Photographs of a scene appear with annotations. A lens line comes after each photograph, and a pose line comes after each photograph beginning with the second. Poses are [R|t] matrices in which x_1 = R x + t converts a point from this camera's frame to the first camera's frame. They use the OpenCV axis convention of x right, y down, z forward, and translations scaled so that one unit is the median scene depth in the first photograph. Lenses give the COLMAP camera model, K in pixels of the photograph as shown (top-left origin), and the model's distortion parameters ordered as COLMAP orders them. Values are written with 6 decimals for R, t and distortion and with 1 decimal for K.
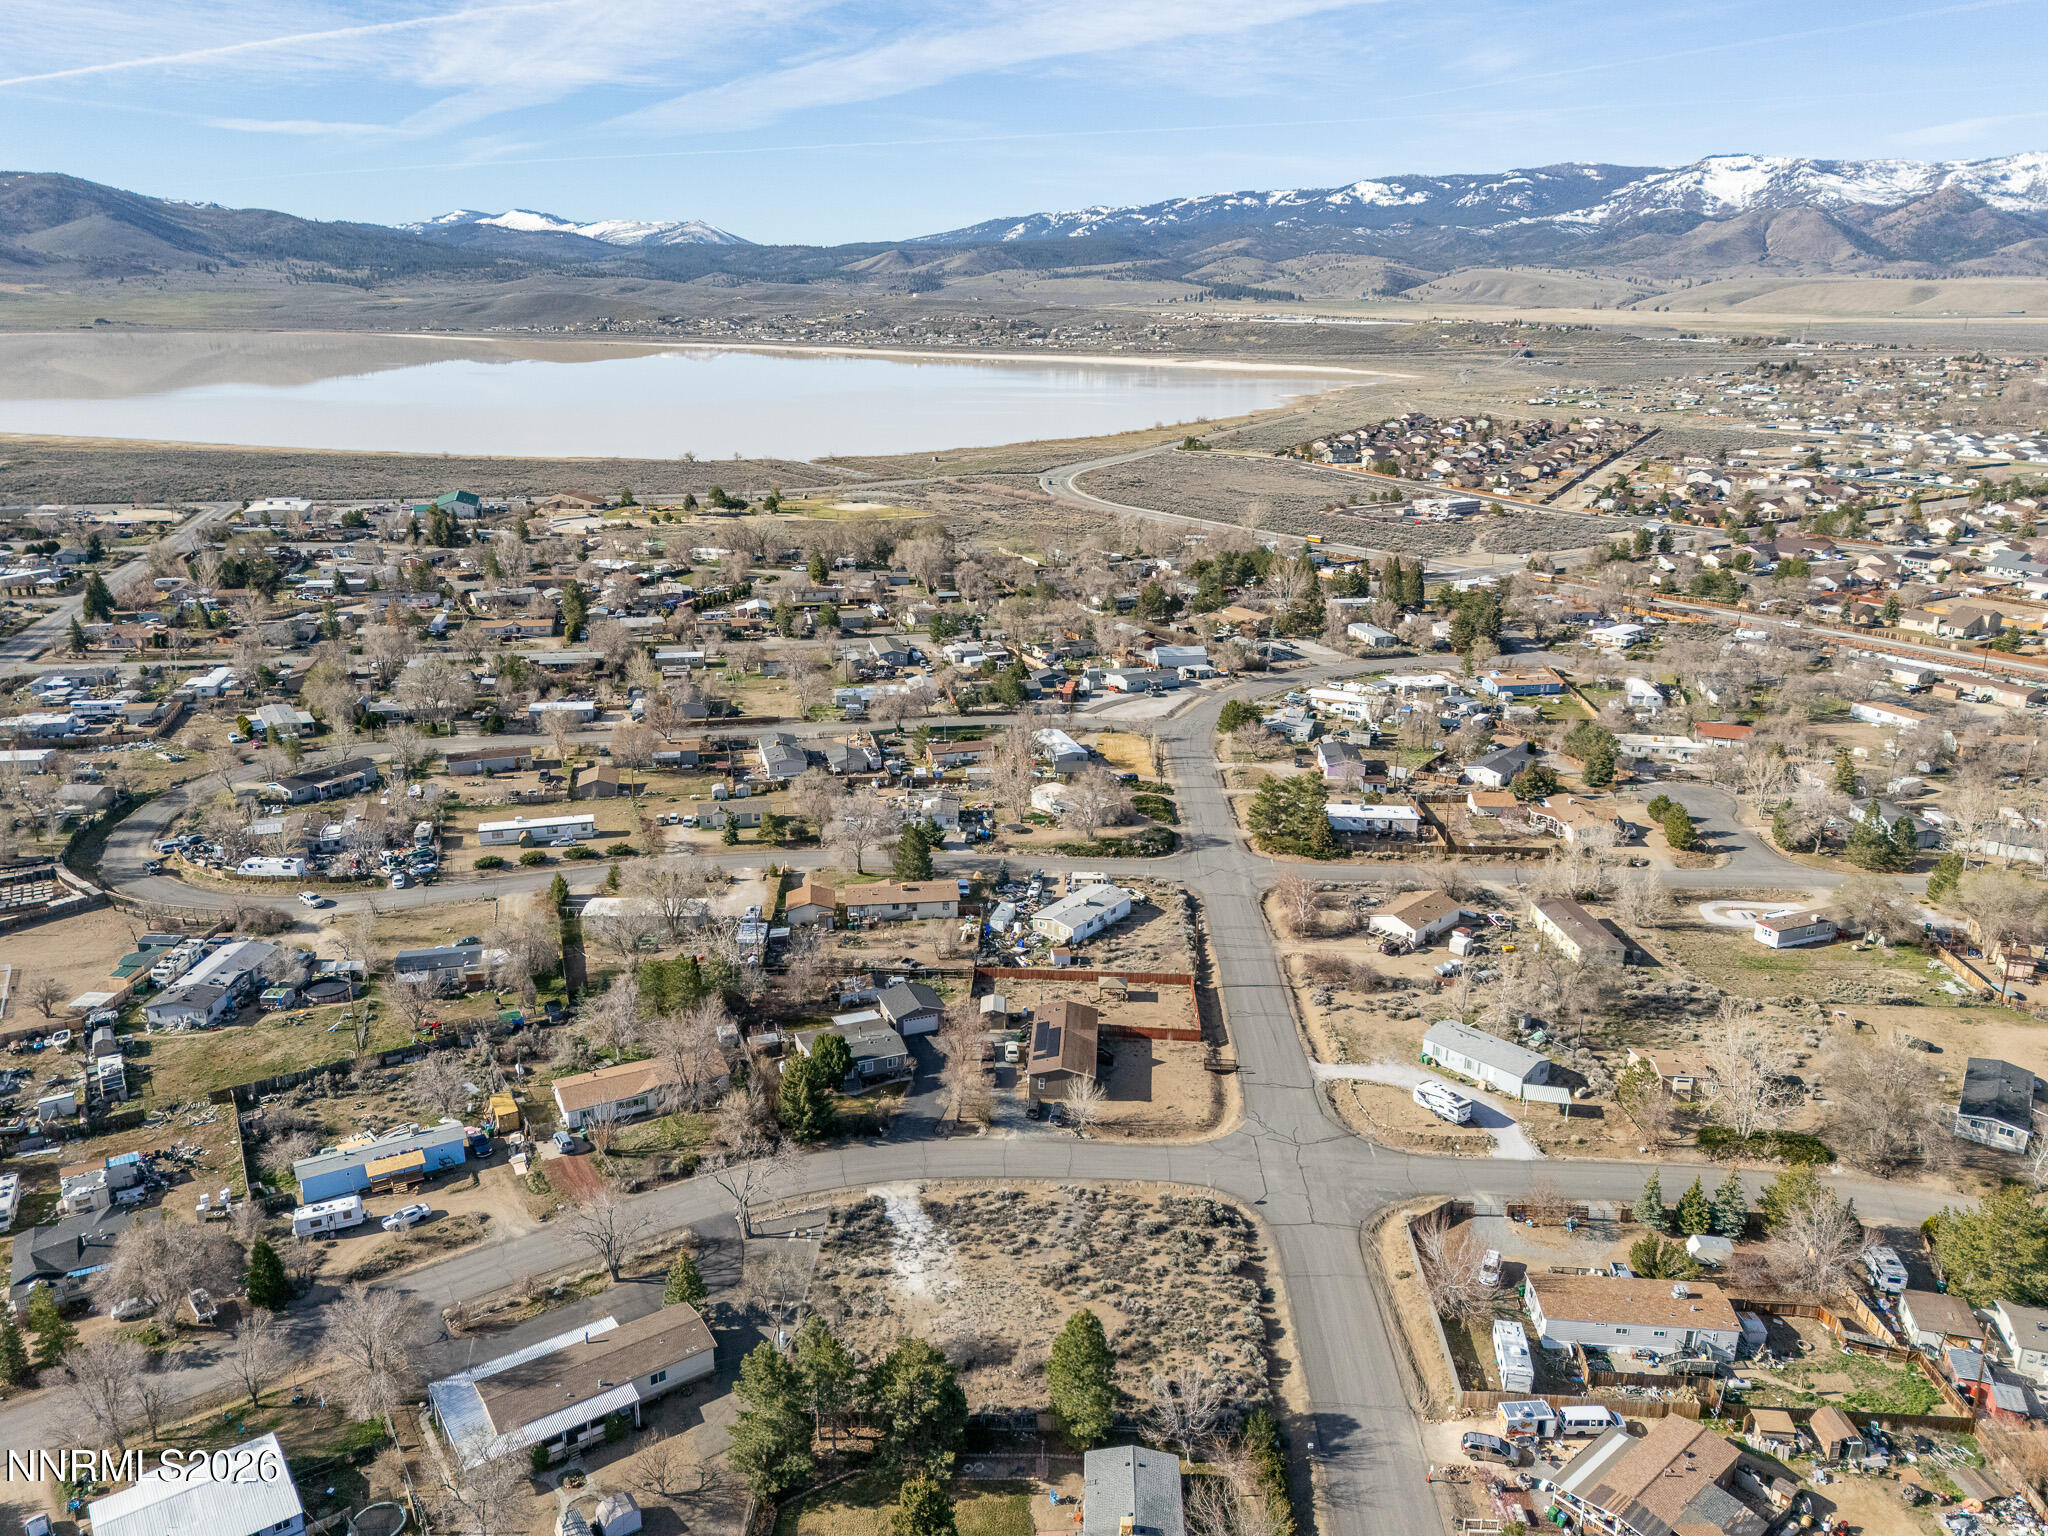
lens RADIAL K [[1502.2, 0, 1026.0], [0, 1502.2, 759.8], [0, 0, 1]] dist [0.084110, -0.076649]
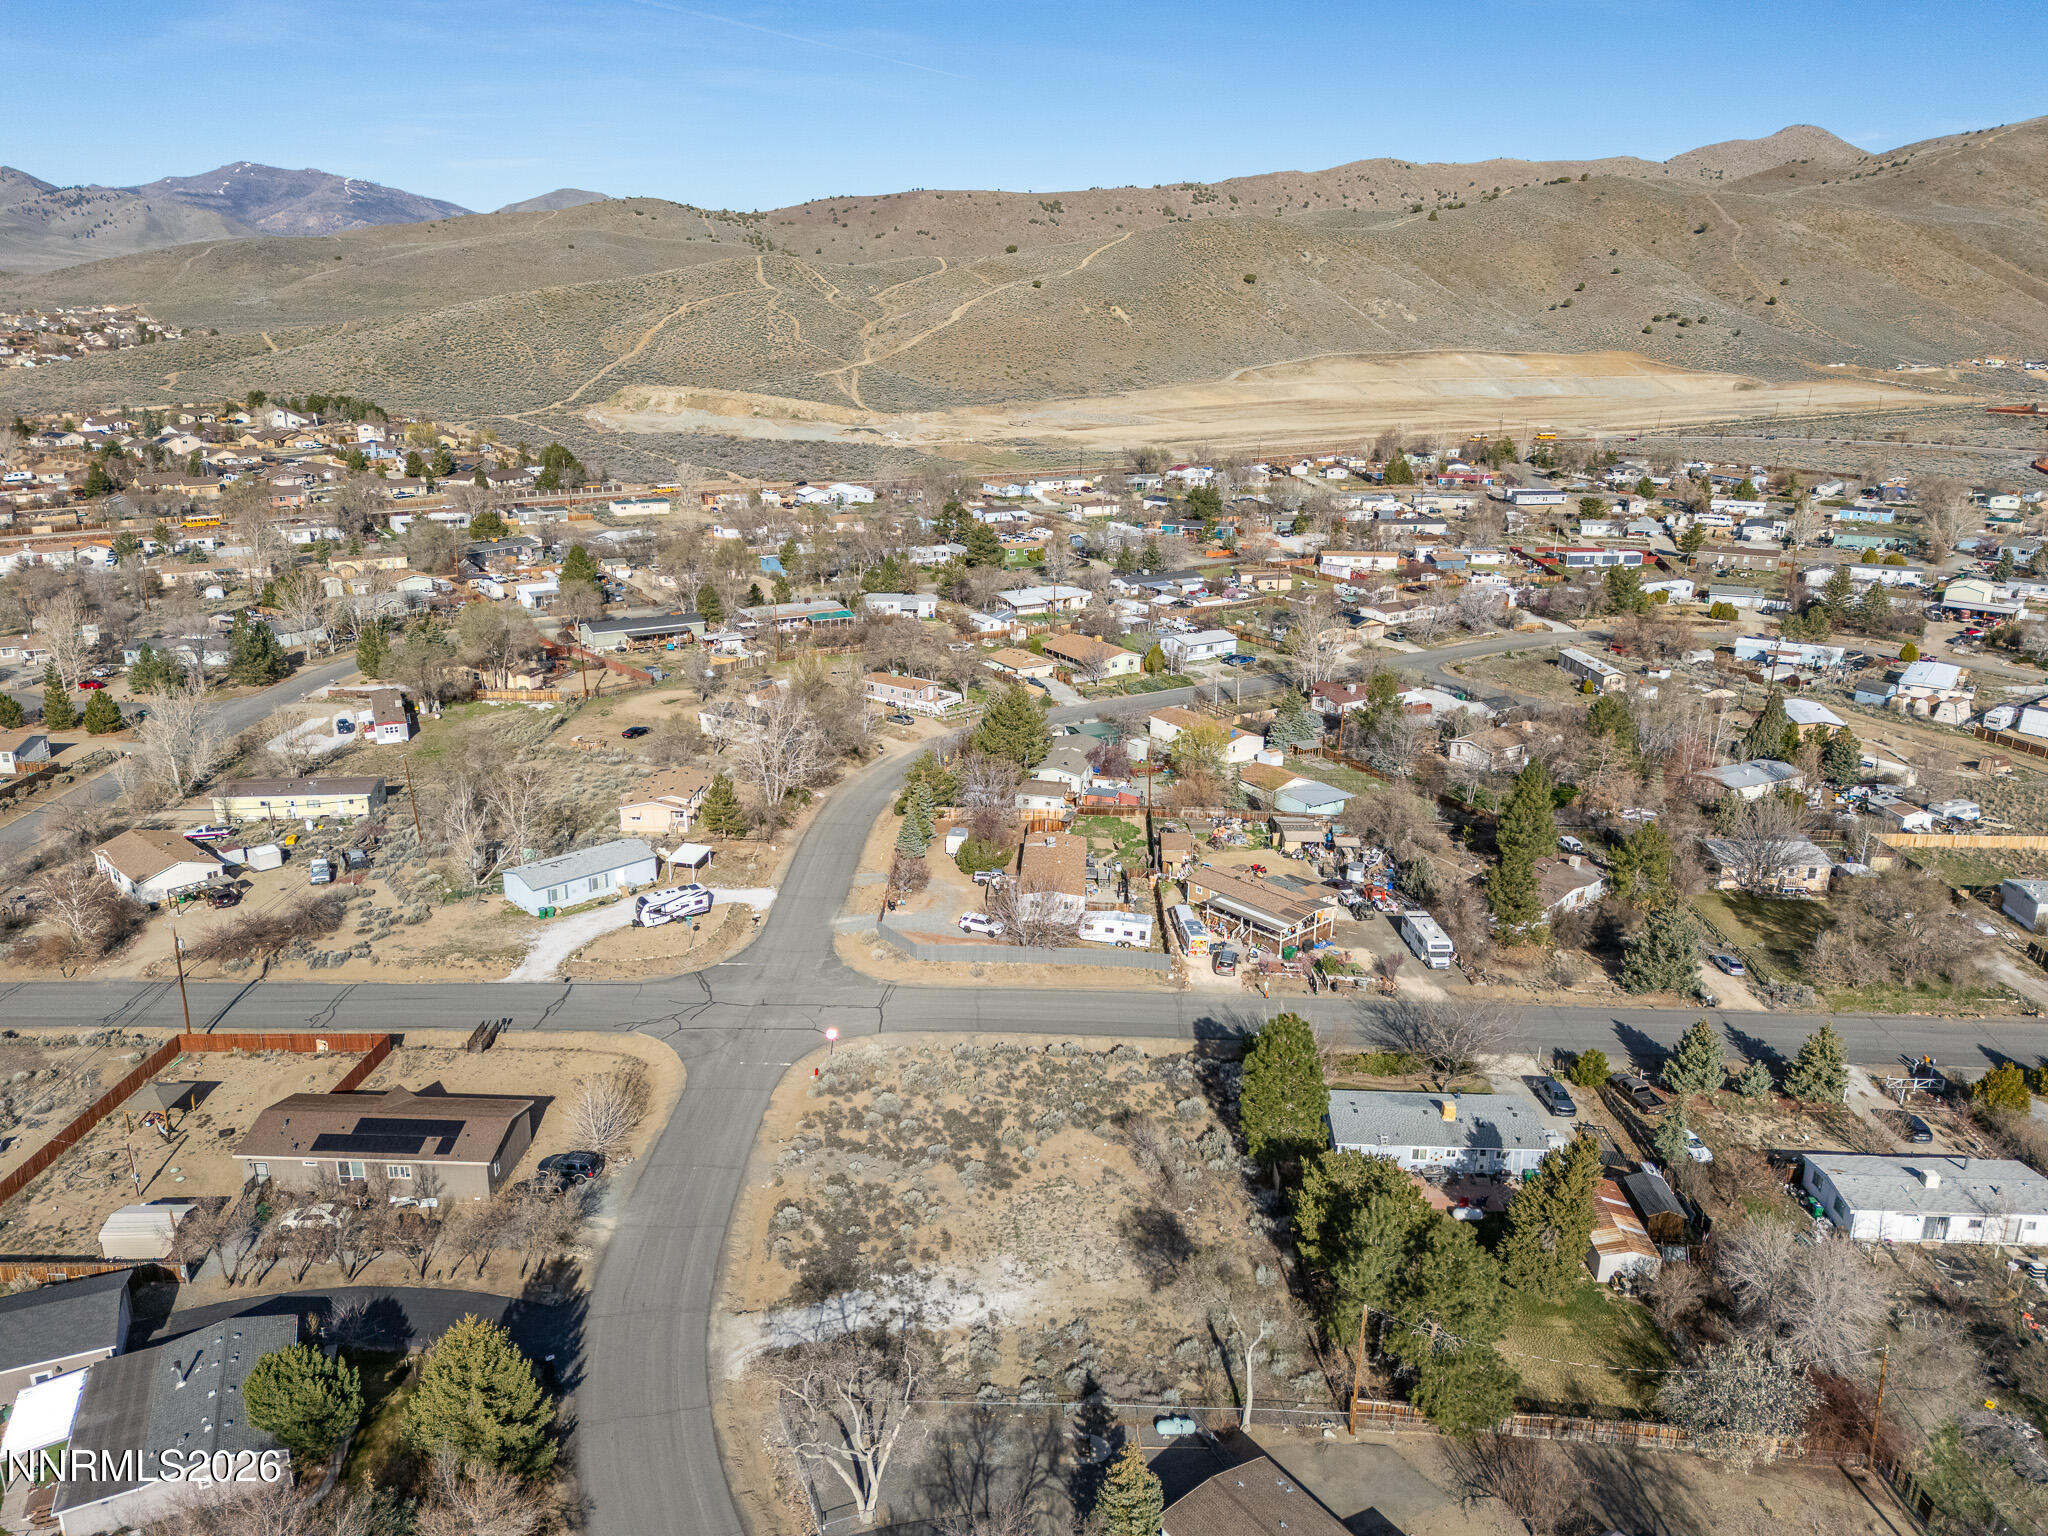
lens RADIAL K [[1502.2, 0, 1026.0], [0, 1502.2, 759.8], [0, 0, 1]] dist [0.084110, -0.076649]
pose [[-0.014918, -0.306571, 0.951731, -0.467435], [0.286606, 0.910586, 0.297809, -0.039081], [-0.957933, 0.277214, 0.074280, 0.673742]]
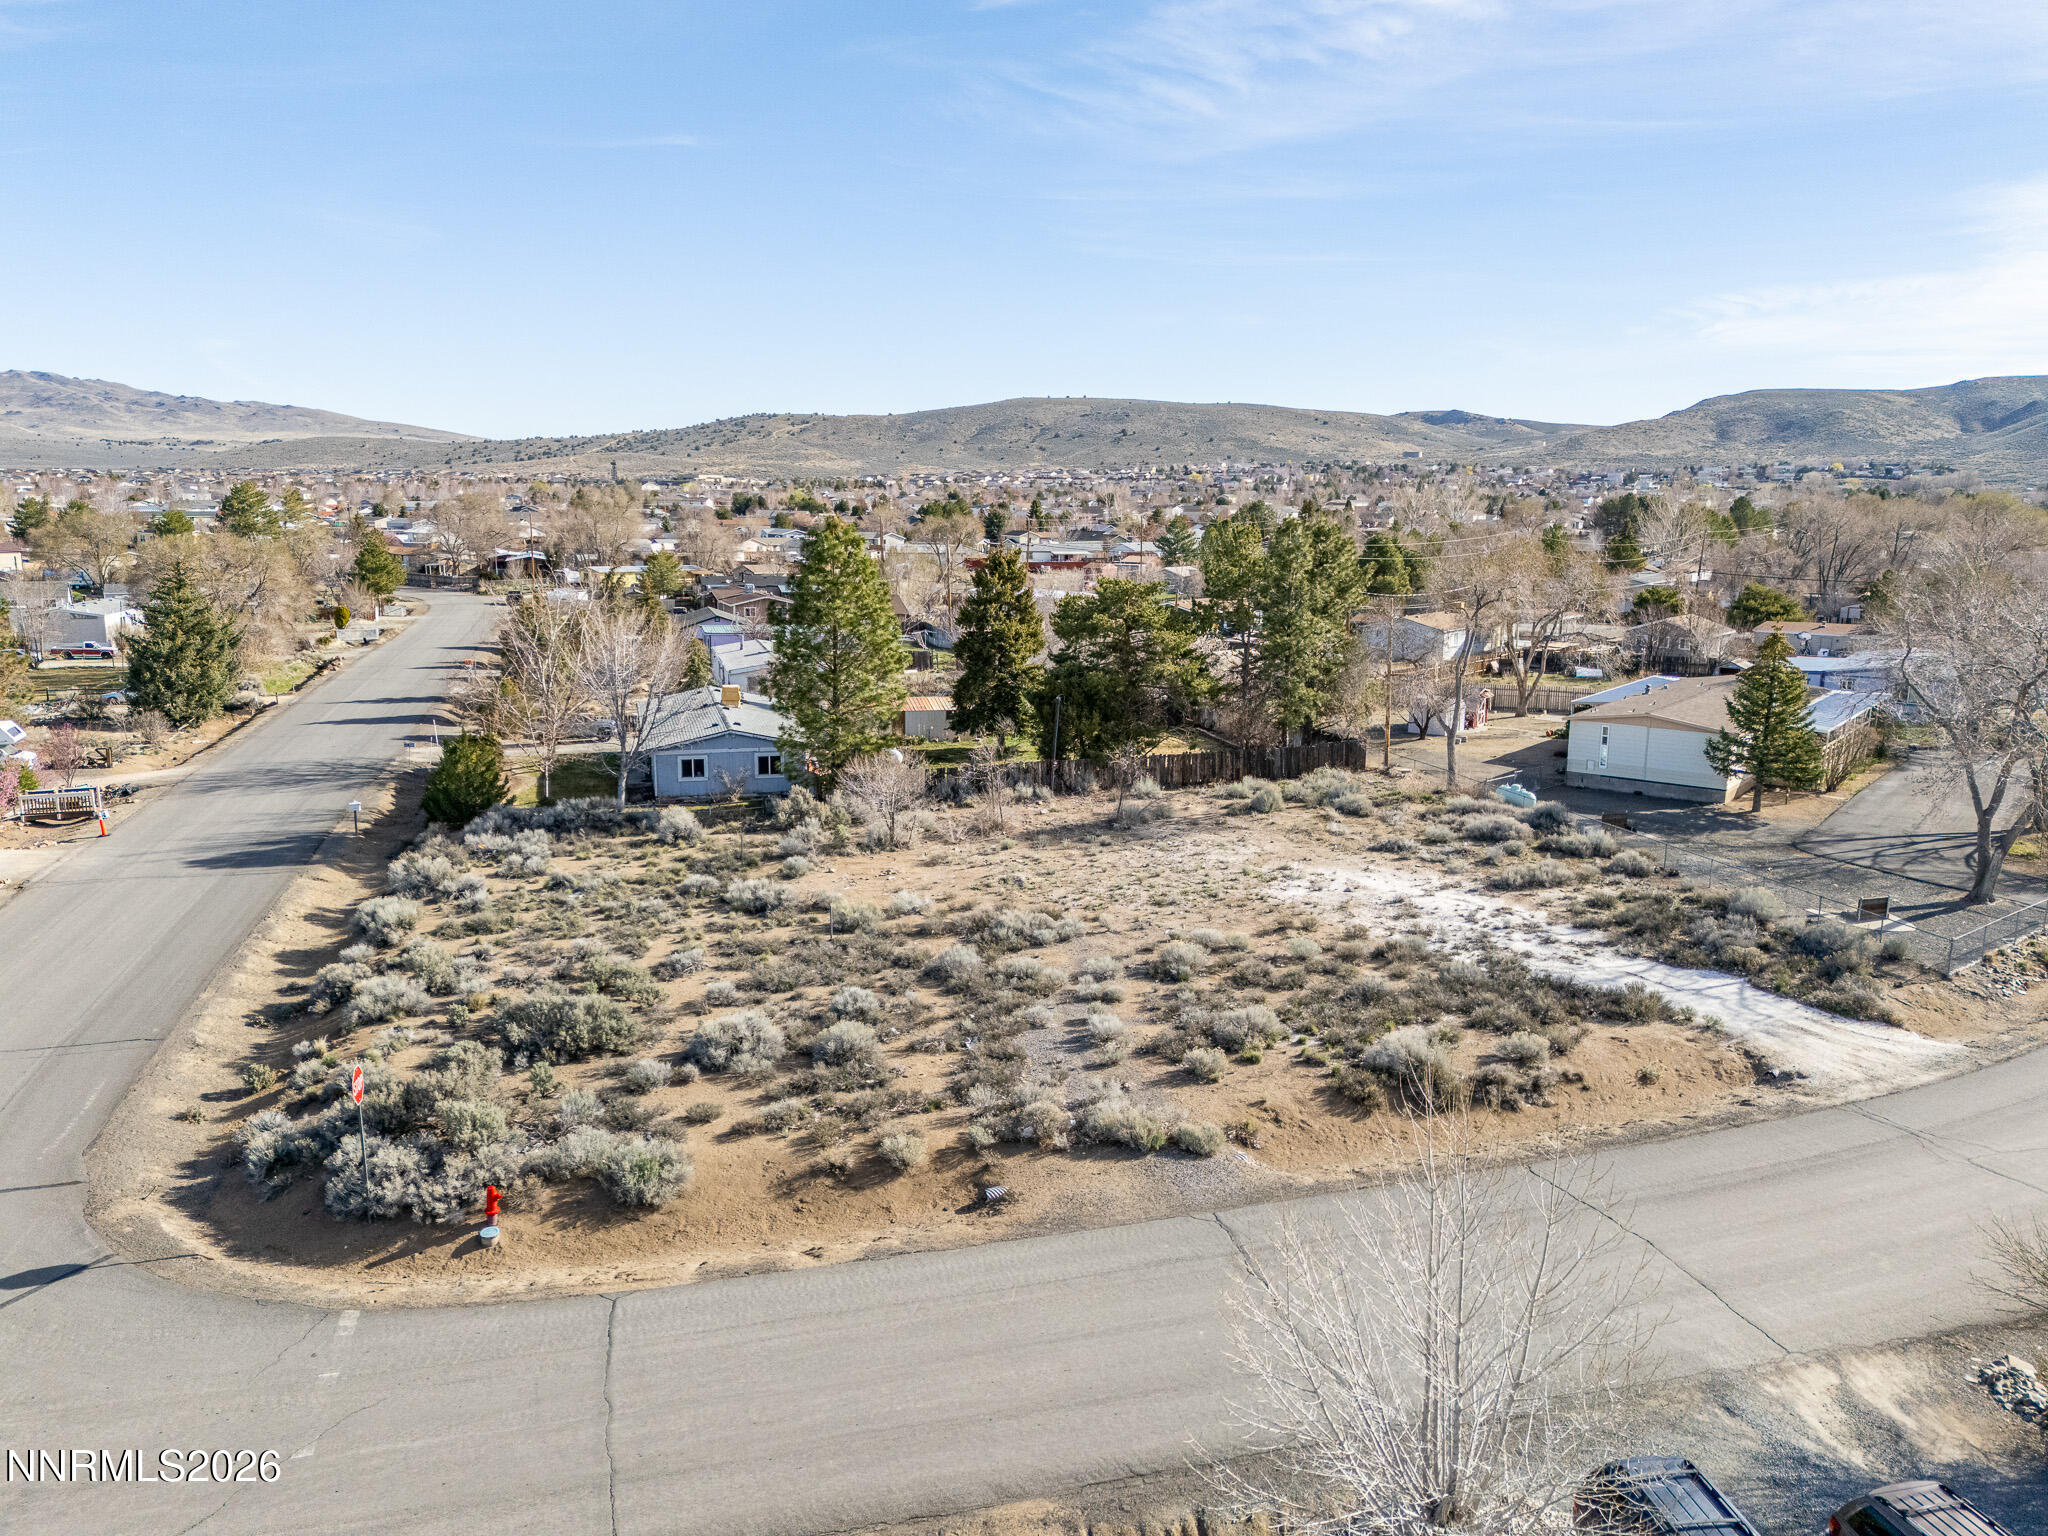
lens RADIAL K [[1494.3, 0, 1027.7], [0, 1494.3, 774.2], [0, 0, 1]] dist [0.080483, -0.073977]
pose [[-0.951352, 0.038836, -0.305649, 0.086100], [-0.110096, 0.883680, 0.454959, 0.132482], [0.287765, 0.466477, -0.836415, 0.958645]]
